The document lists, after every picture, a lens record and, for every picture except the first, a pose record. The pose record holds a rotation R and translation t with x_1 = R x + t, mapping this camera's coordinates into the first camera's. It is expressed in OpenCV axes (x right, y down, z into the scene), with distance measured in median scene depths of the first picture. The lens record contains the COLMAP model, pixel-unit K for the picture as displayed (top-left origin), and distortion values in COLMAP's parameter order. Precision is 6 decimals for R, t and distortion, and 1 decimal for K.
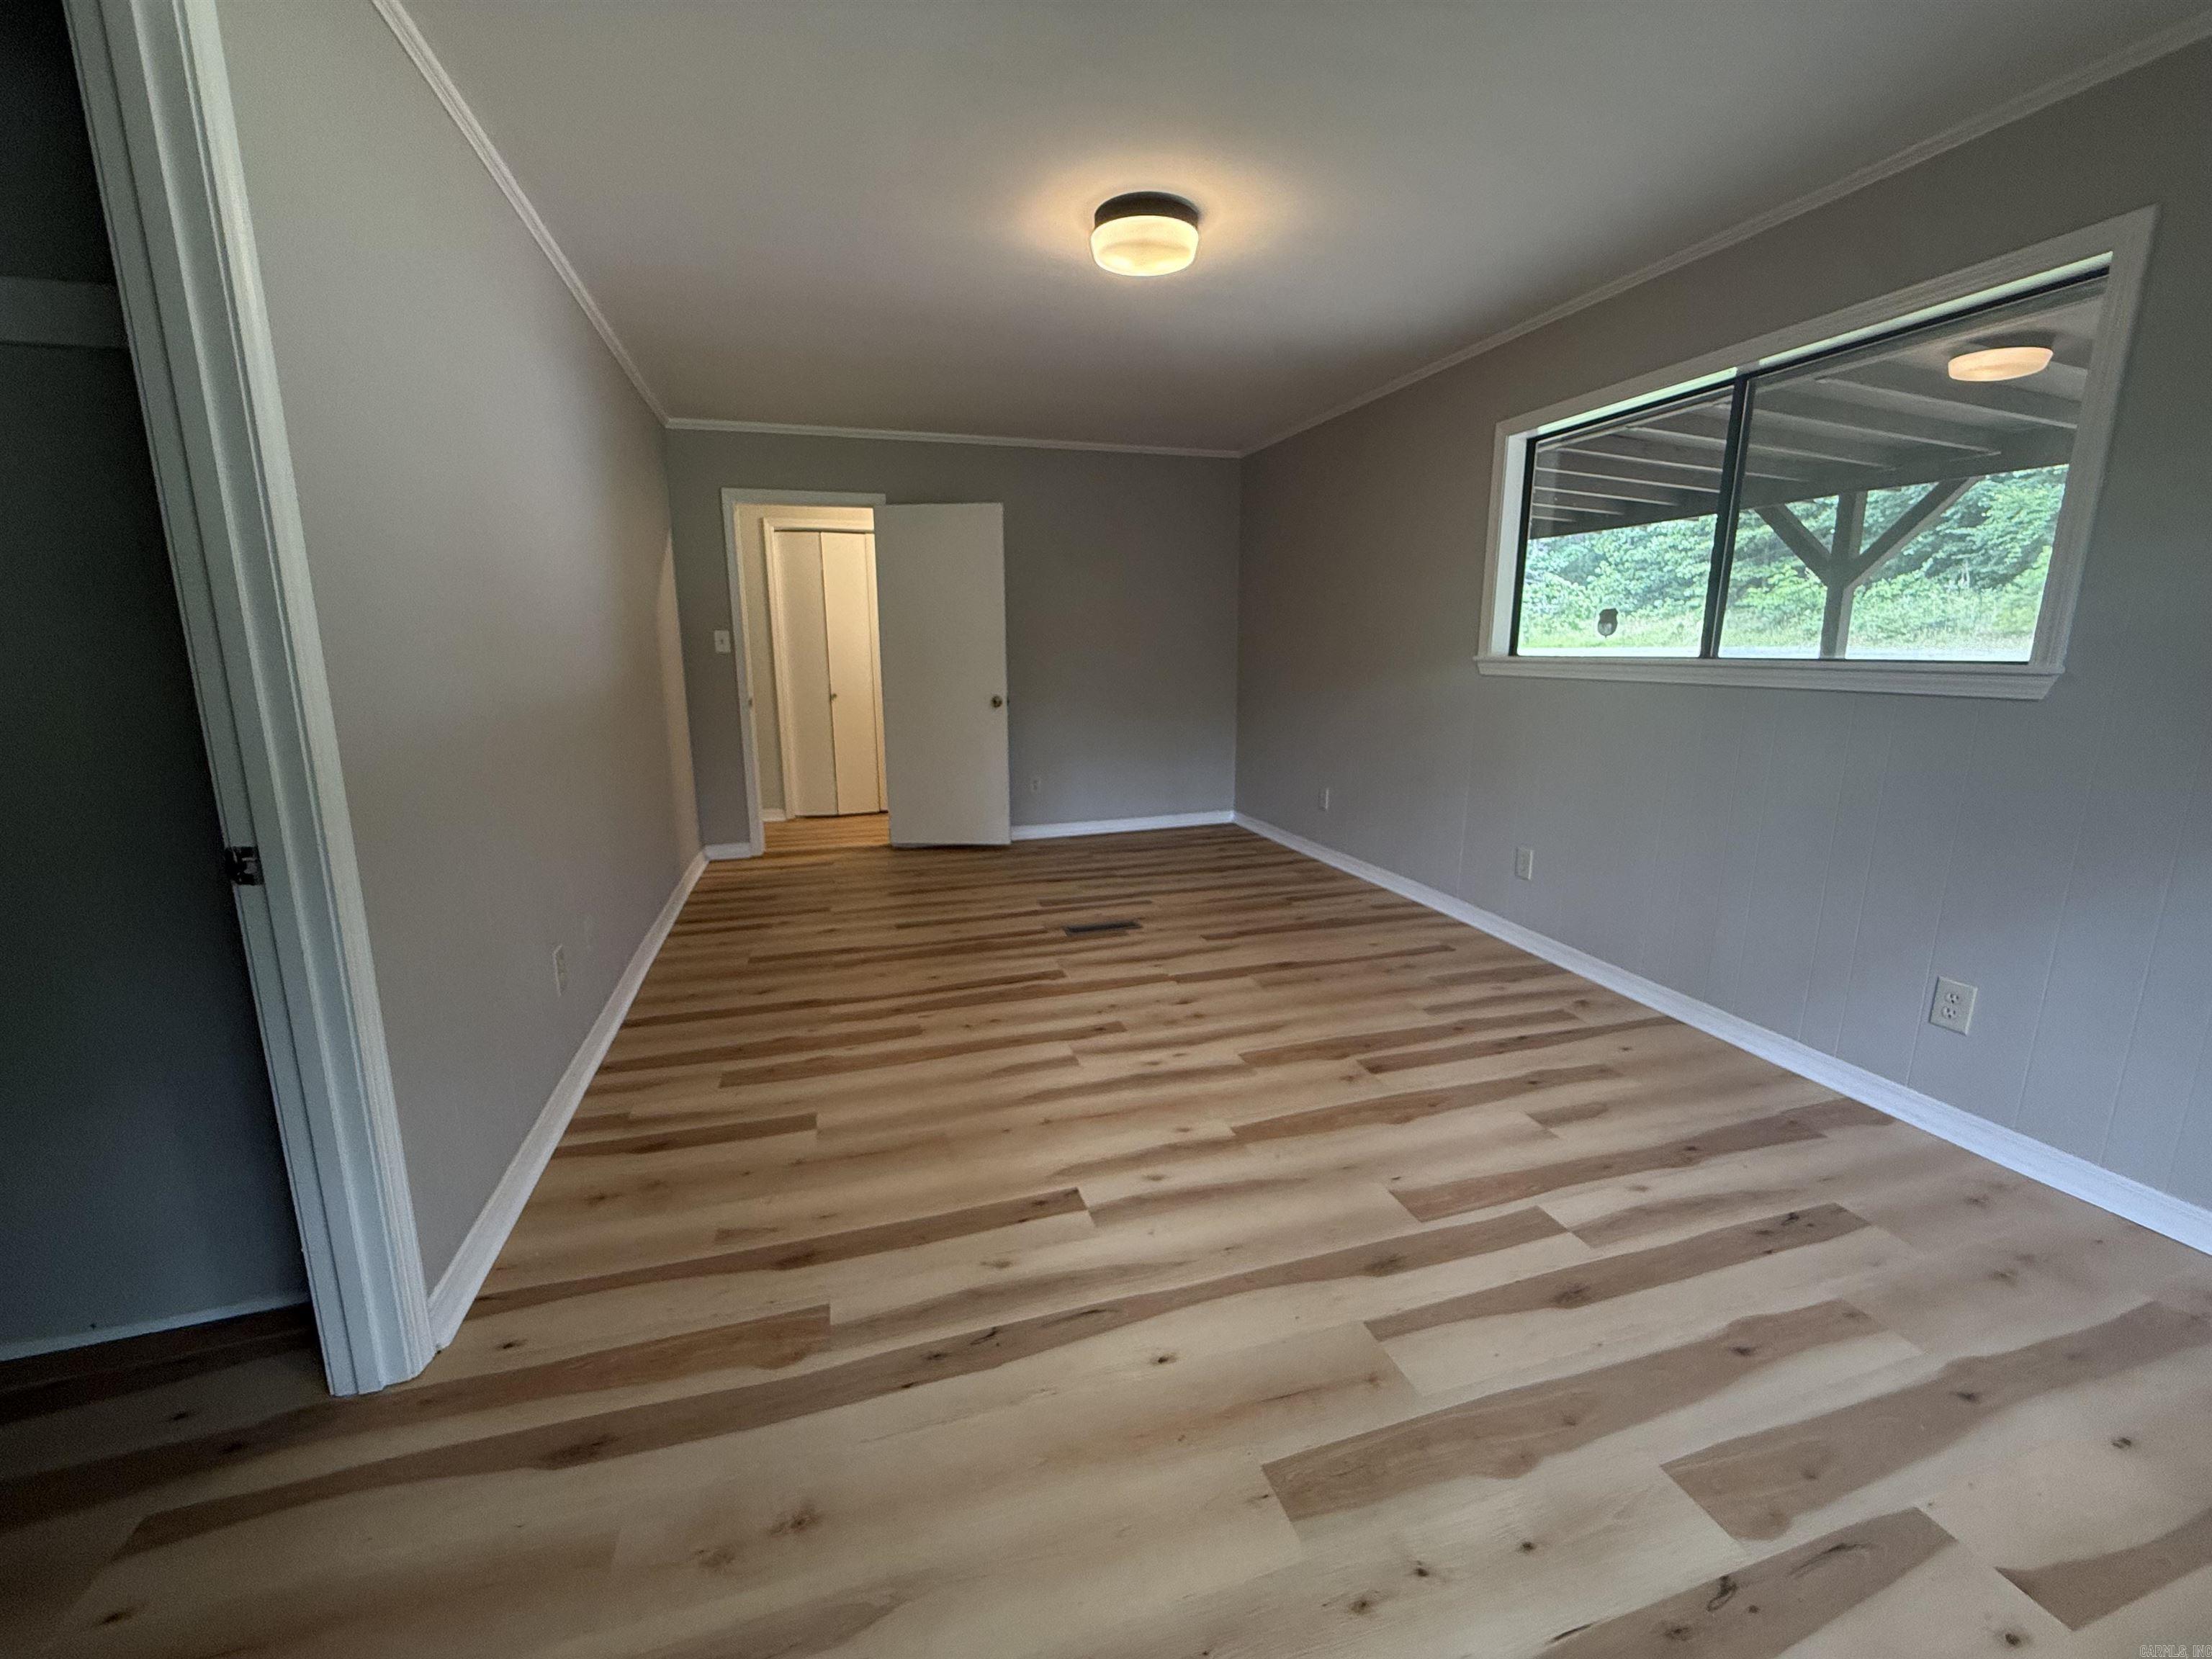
lens RADIAL K [[880.6, 0, 1099.5], [0, 880.6, 816.5], [0, 0, 1]] dist [0.000042, 0.000248]
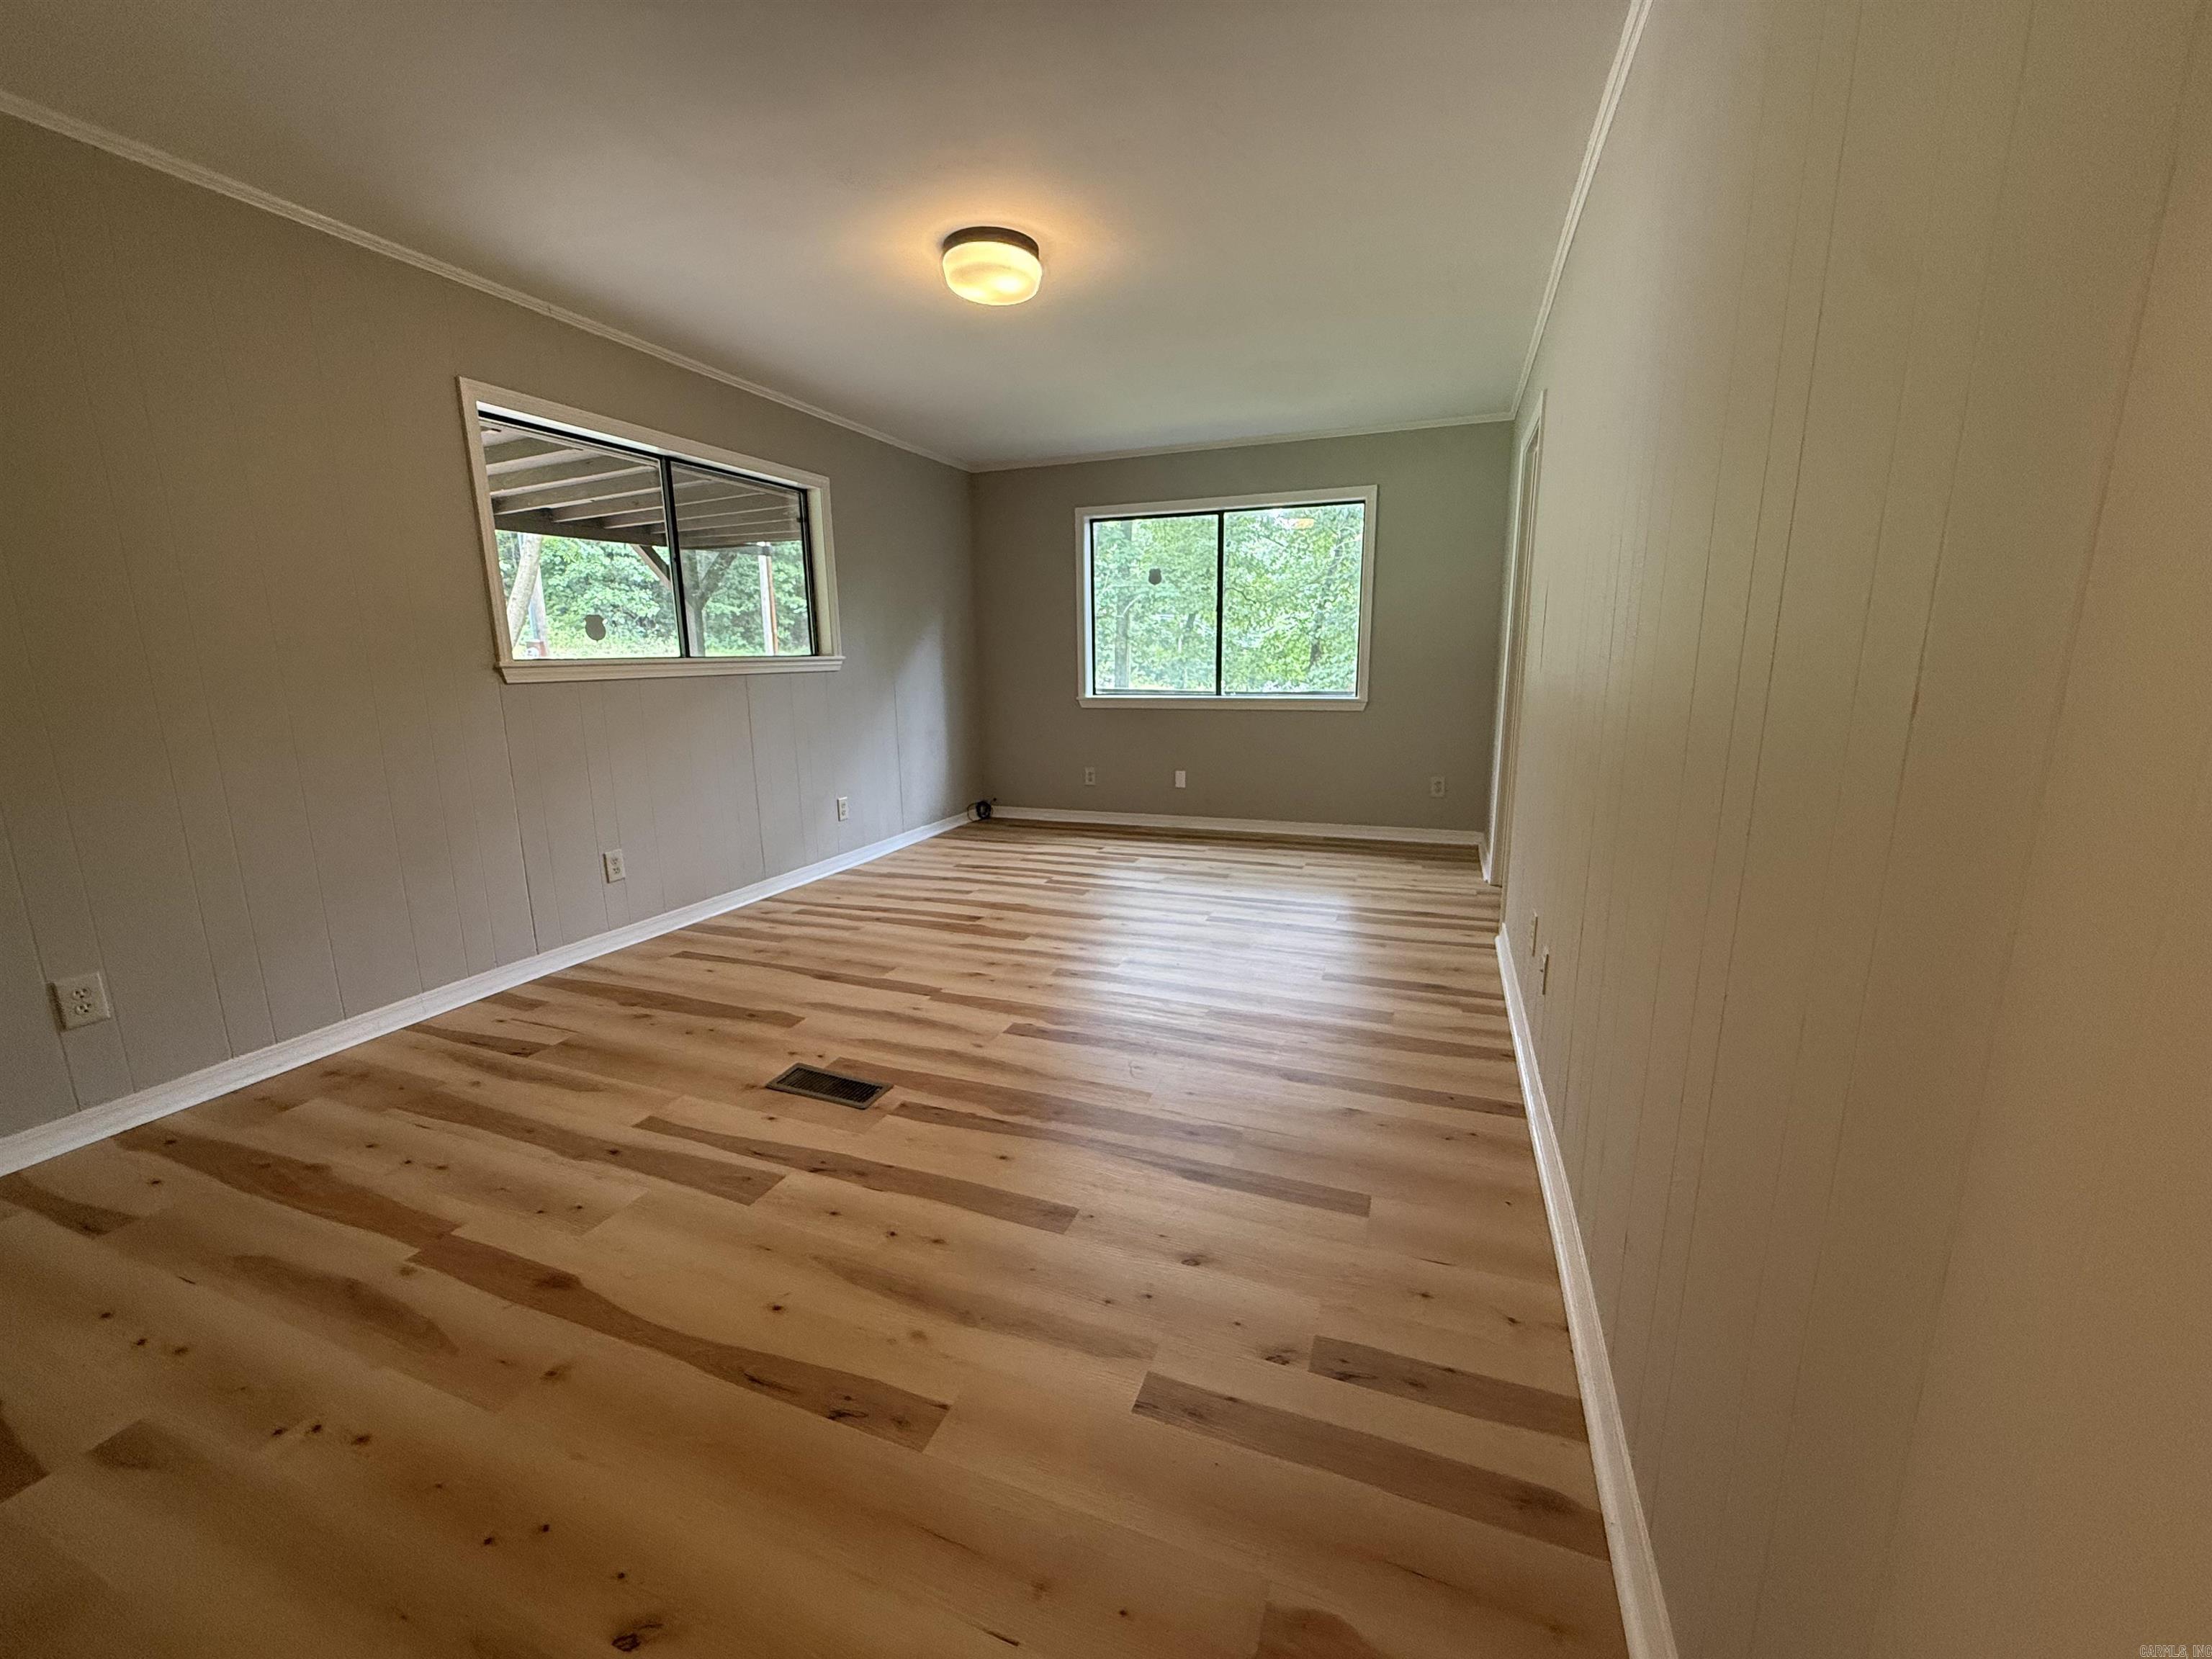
lens RADIAL K [[880.6, 0, 1084.7], [0, 880.6, 822.0], [0, 0, 1]] dist [0.000042, 0.000248]
pose [[-0.774034, -0.114205, 0.622759, -0.600835], [0.133022, 0.932311, 0.336306, -0.282297], [-0.619012, 0.343153, -0.706449, 1.477638]]
